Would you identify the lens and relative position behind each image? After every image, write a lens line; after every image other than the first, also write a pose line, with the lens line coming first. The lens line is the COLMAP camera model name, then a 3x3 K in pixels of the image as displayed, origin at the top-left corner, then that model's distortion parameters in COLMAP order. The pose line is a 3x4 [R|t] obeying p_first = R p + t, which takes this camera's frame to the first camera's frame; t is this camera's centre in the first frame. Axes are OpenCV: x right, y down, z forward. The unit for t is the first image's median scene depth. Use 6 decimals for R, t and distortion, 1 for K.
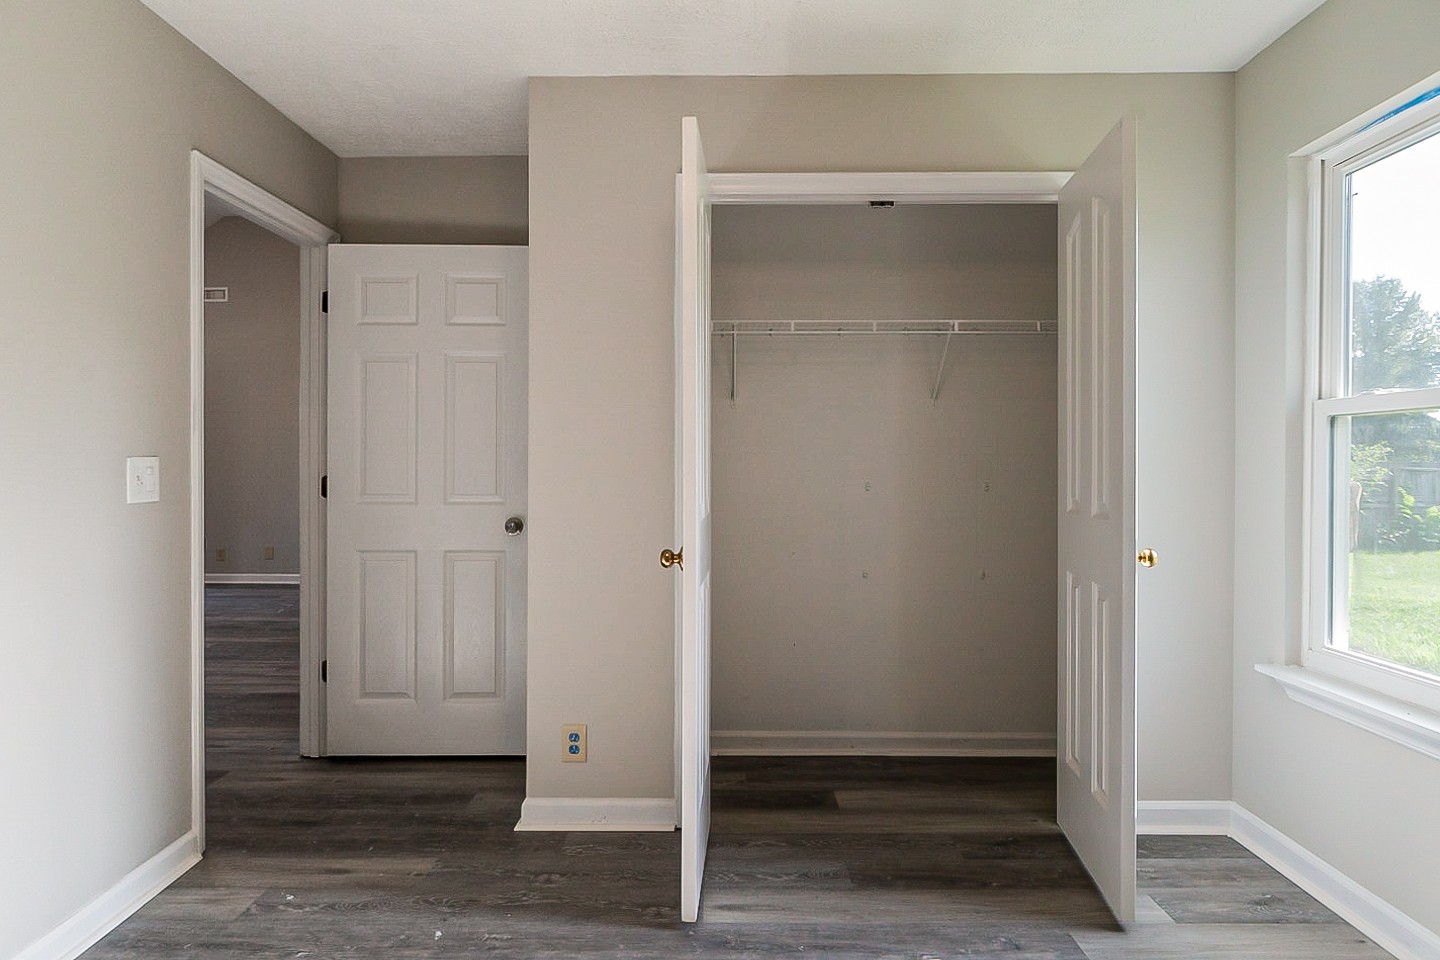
lens RADIAL K [[830.6, 0, 726.2], [0, 830.6, 458.5], [0, 0, 1]] dist [-0.000507, 0.003816]
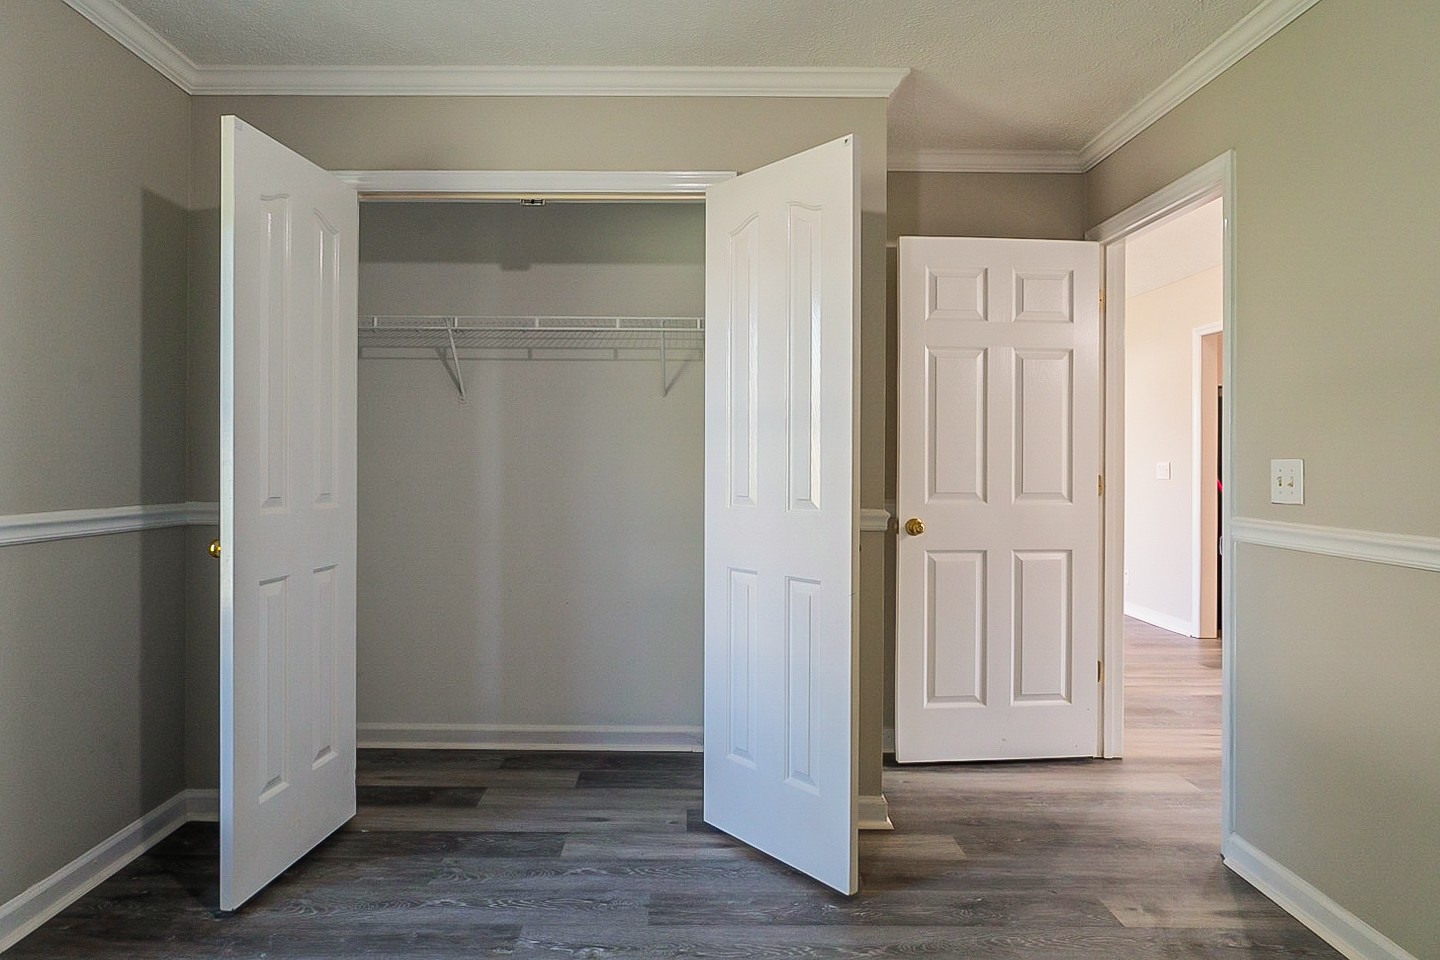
lens RADIAL K [[830.6, 0, 726.2], [0, 830.6, 458.5], [0, 0, 1]] dist [-0.000507, 0.003816]
pose [[0.999967, 0.007685, -0.002627, 0.483056], [-0.007675, 0.999964, 0.003744, 0.000096], [0.002656, -0.003724, 0.999990, -0.005986]]
